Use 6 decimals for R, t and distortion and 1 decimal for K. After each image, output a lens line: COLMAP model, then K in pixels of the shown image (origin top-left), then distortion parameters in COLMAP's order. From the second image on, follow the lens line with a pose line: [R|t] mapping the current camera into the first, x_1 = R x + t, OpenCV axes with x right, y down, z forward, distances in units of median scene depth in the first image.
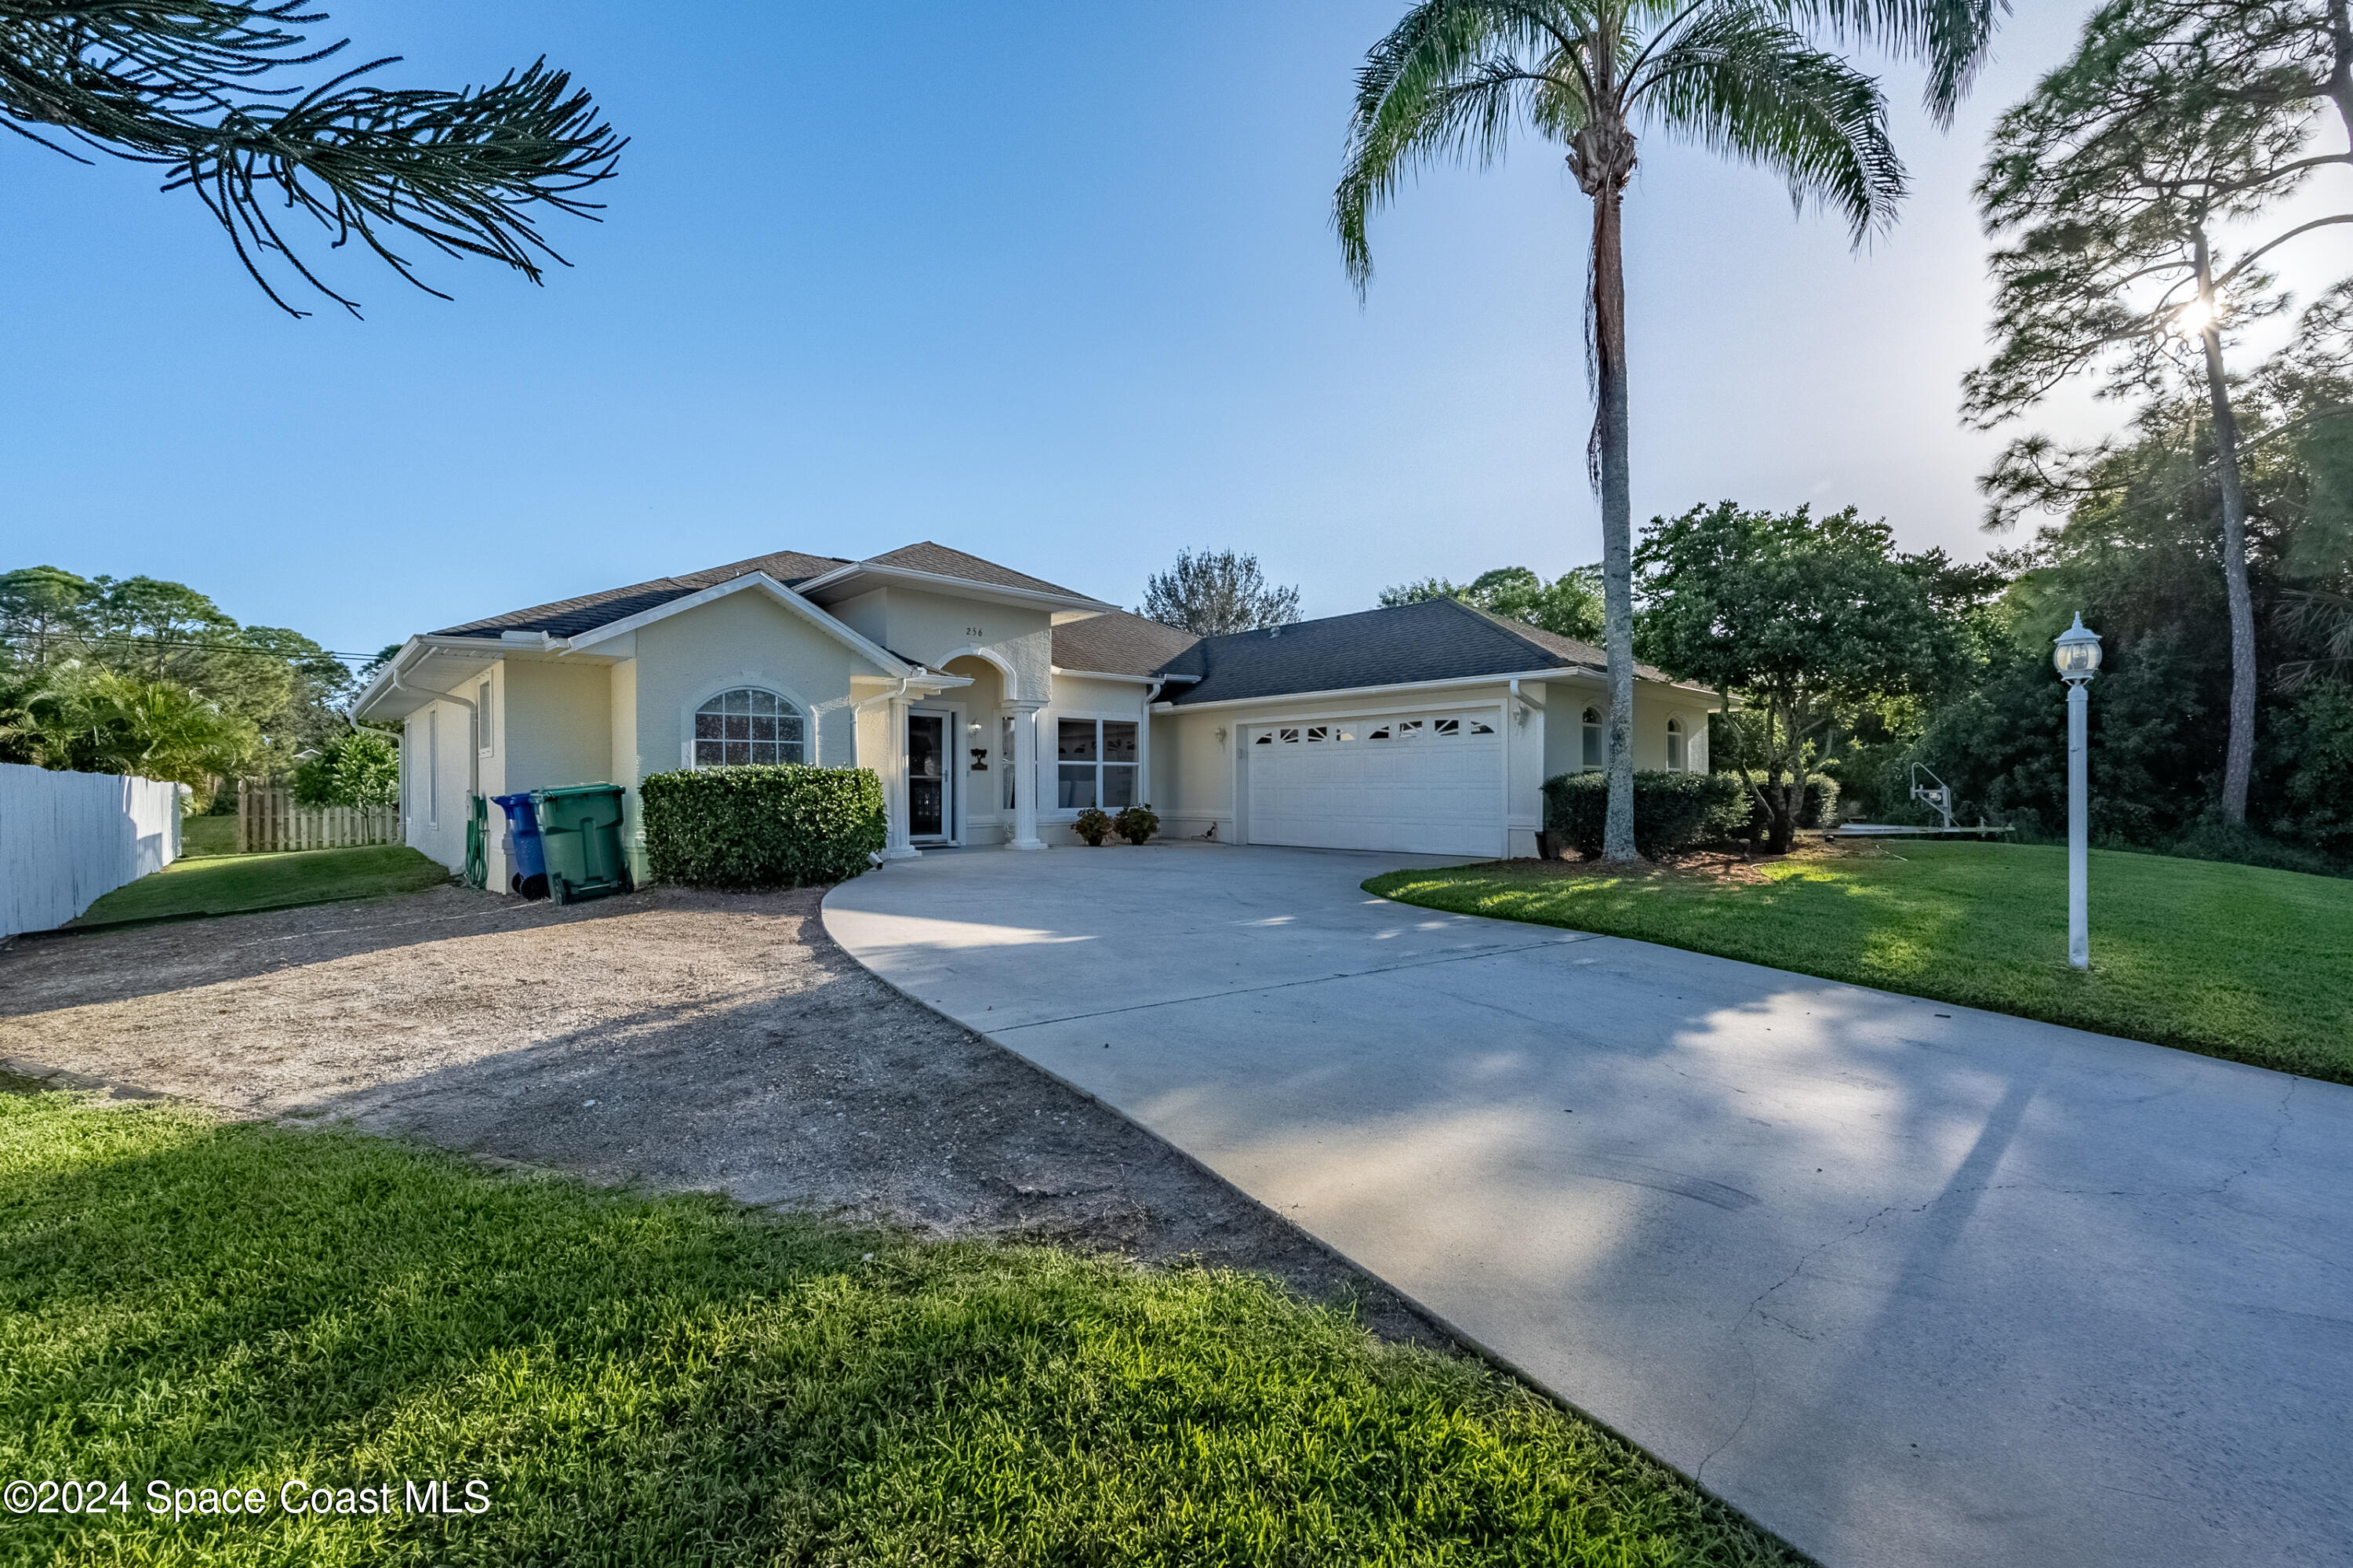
lens RADIAL K [[948.2, 0, 1176.5], [0, 948.2, 784.0], [0, 0, 1]] dist [-0.002757, -0.000605]
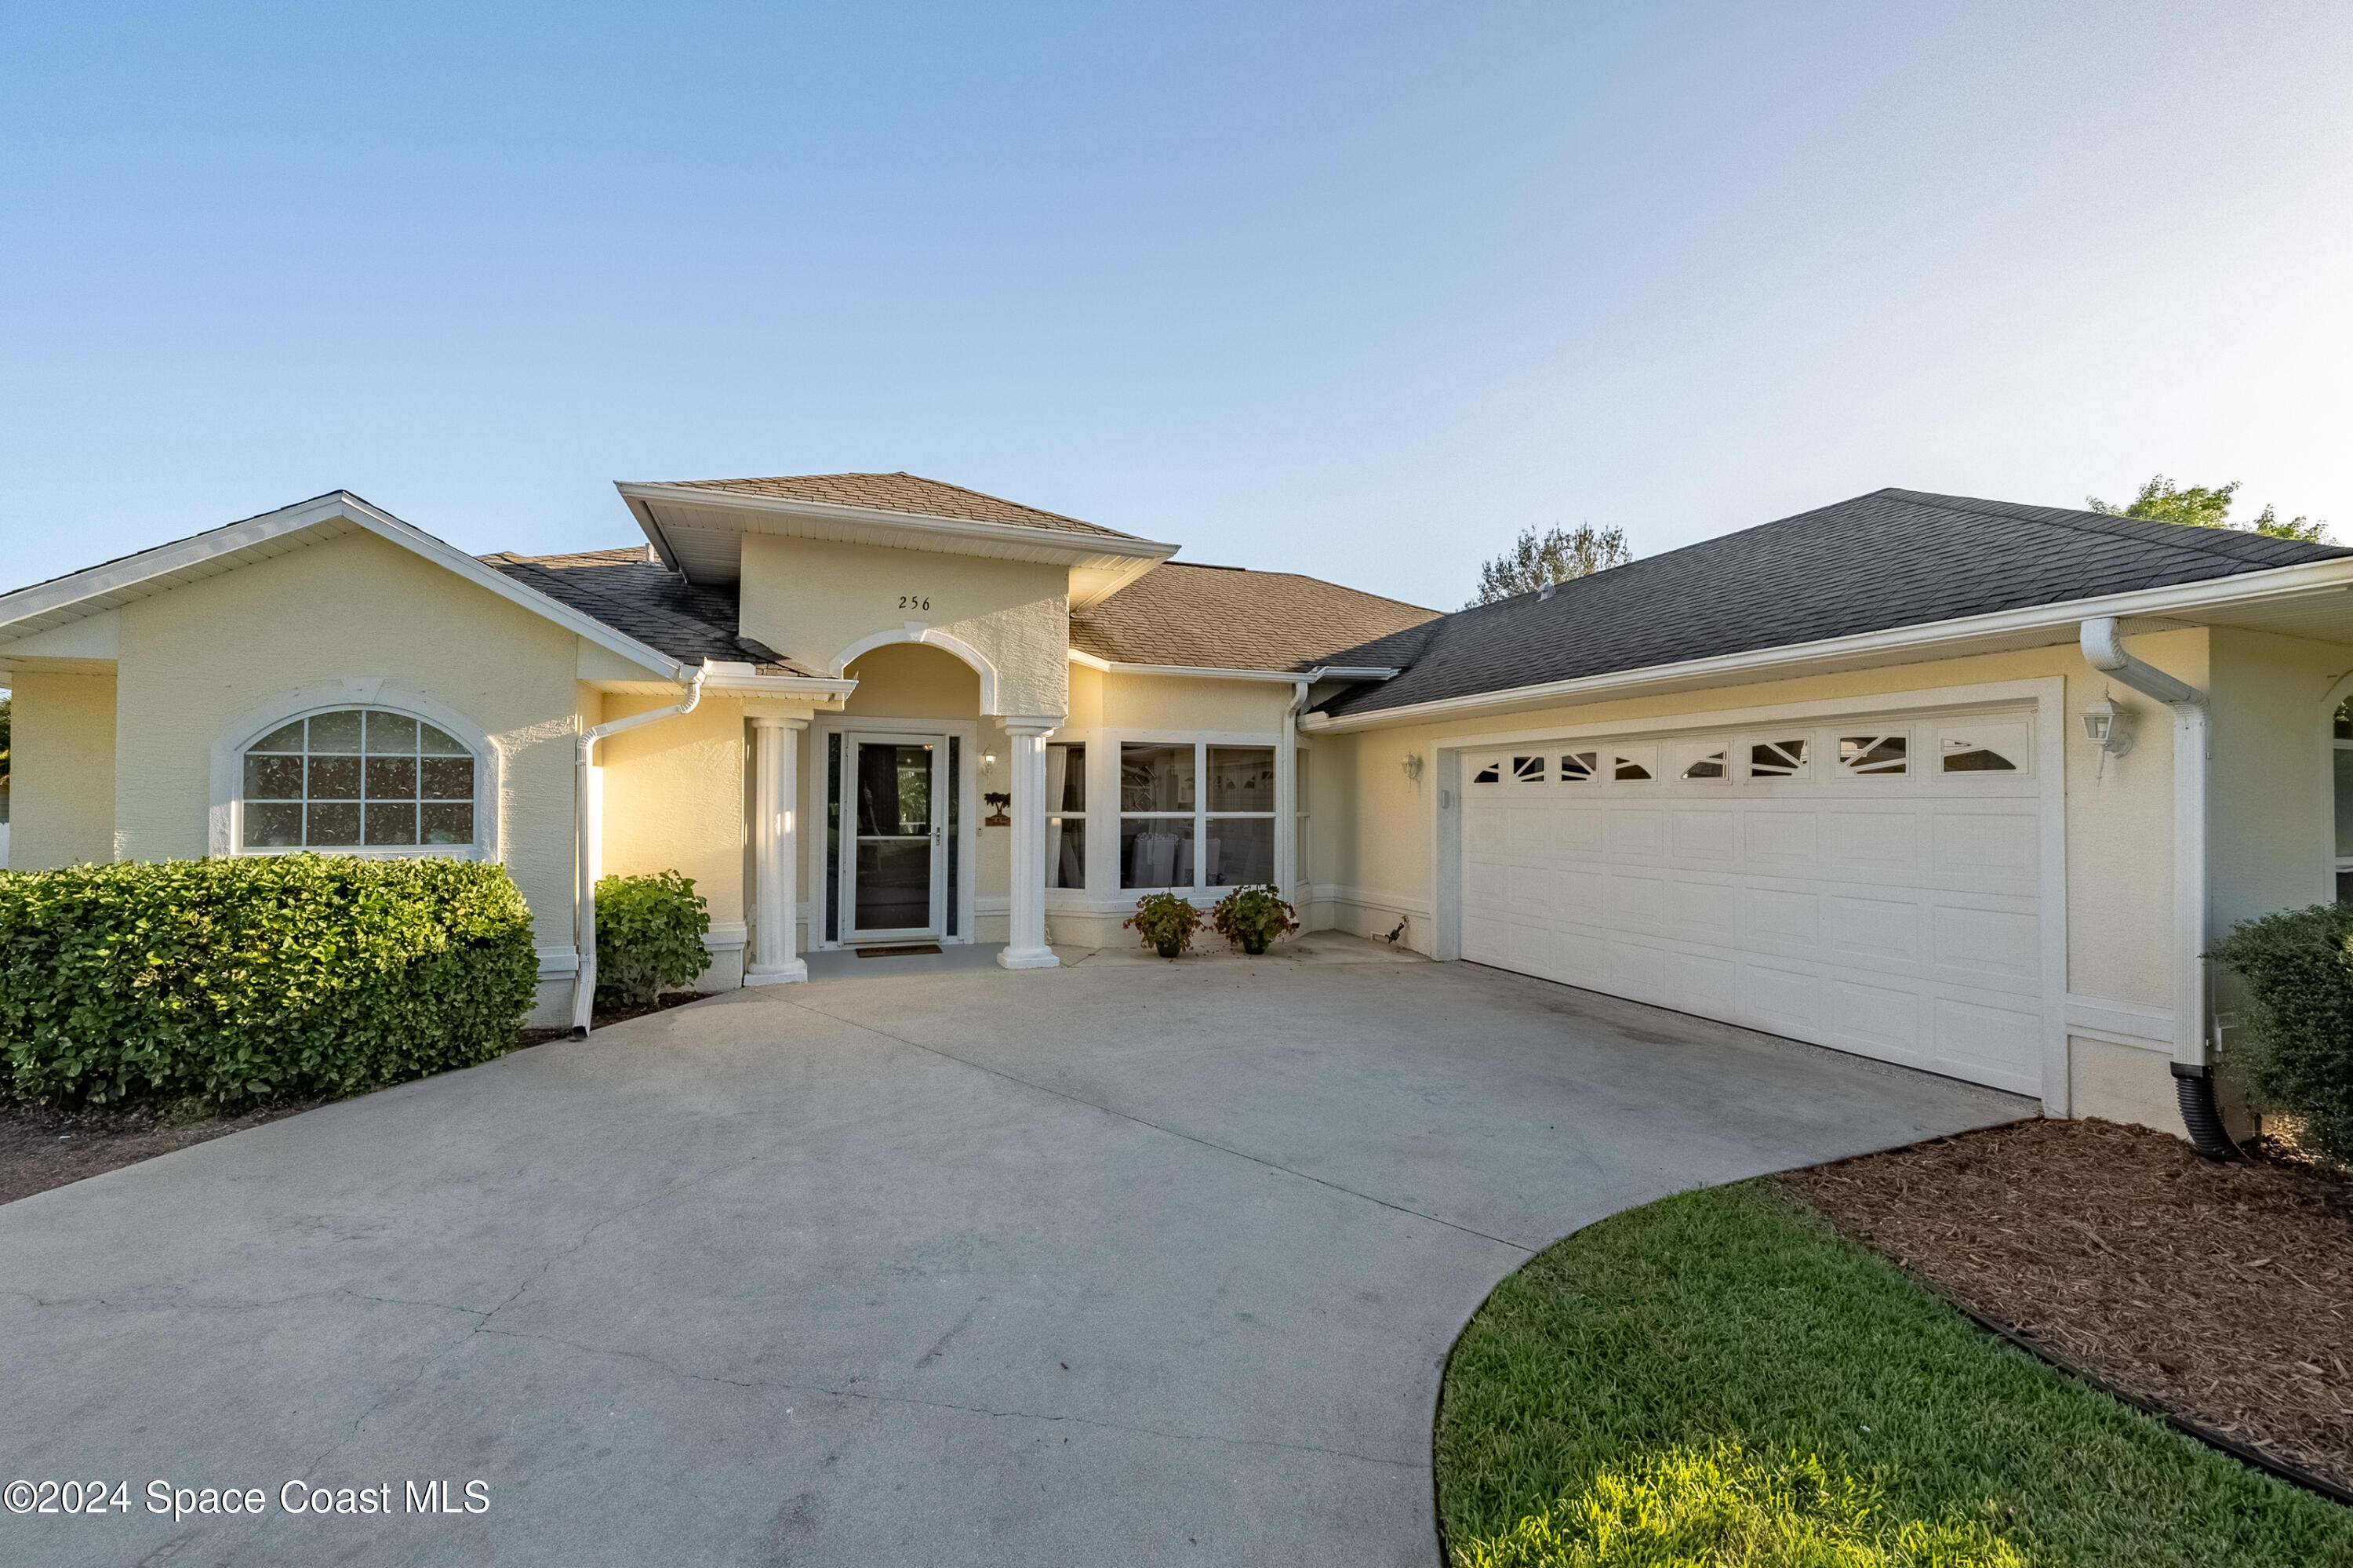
lens RADIAL K [[948.2, 0, 1176.5], [0, 948.2, 784.0], [0, 0, 1]] dist [-0.002757, -0.000605]
pose [[0.926376, 0.001526, -0.376596, 0.145383], [-0.007440, 0.999871, -0.014251, -0.035201], [0.376526, 0.016003, 0.926268, 0.455437]]
